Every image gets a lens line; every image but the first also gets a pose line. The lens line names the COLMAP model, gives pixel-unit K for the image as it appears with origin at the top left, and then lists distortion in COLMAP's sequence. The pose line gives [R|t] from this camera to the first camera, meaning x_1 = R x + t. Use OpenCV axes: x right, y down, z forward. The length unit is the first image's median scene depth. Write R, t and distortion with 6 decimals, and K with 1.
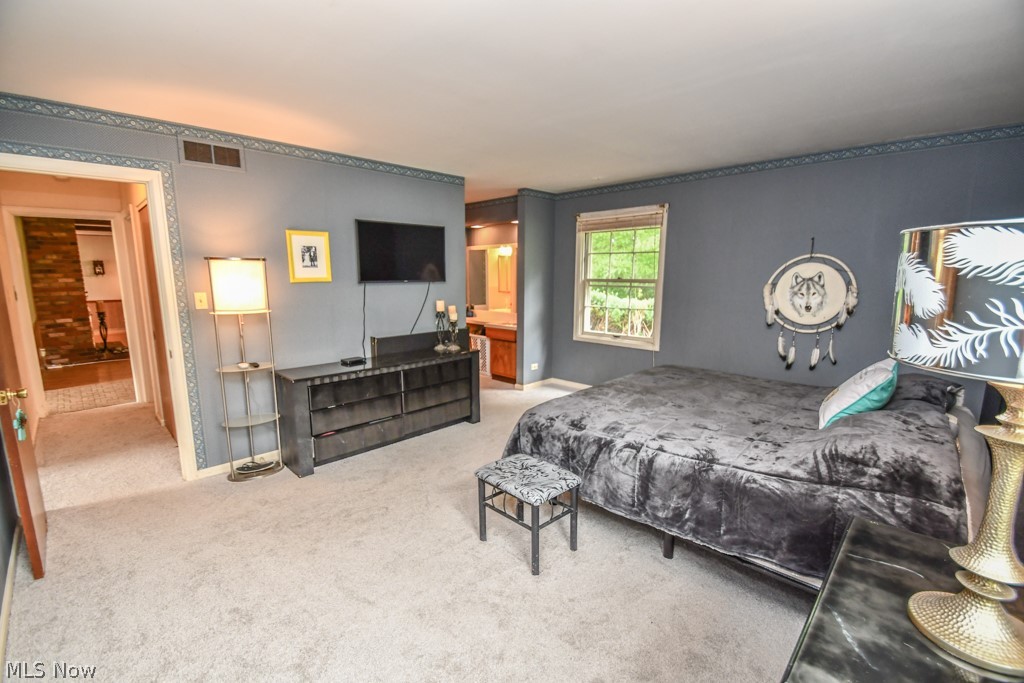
lens RADIAL K [[446.5, 0, 512.8], [0, 446.5, 350.4], [0, 0, 1]] dist [0.000301, -0.000383]
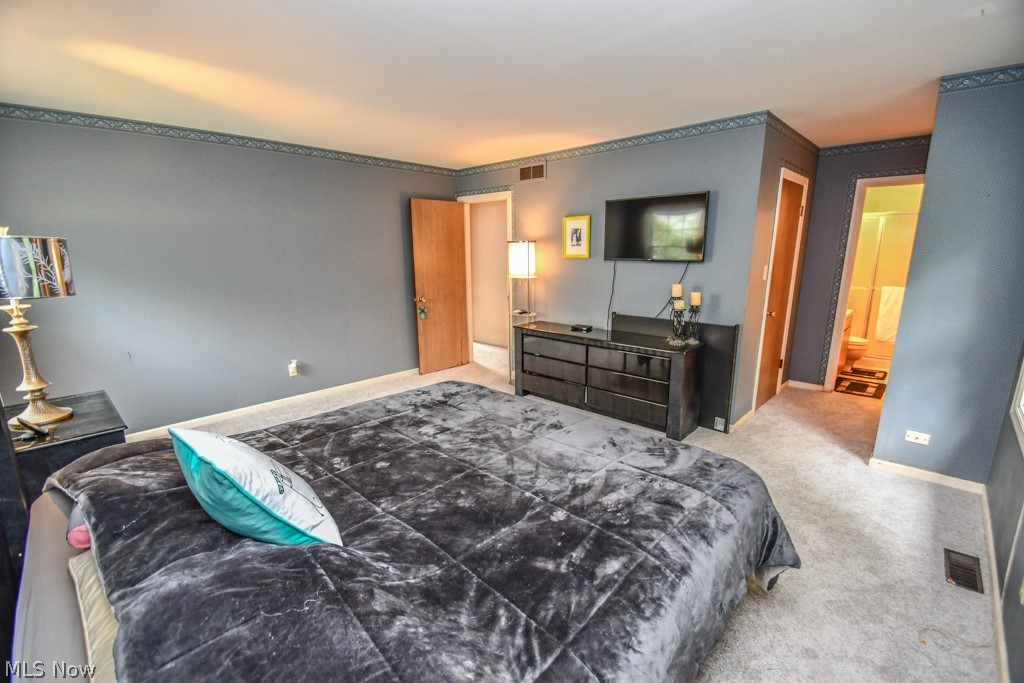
lens RADIAL K [[446.5, 0, 512.8], [0, 446.5, 350.4], [0, 0, 1]] dist [0.000301, -0.000383]
pose [[0.021183, 0.222705, -0.974656, 0.465111], [-0.166394, 0.962063, 0.216211, -0.083427], [0.985832, 0.157597, 0.057436, 0.457598]]
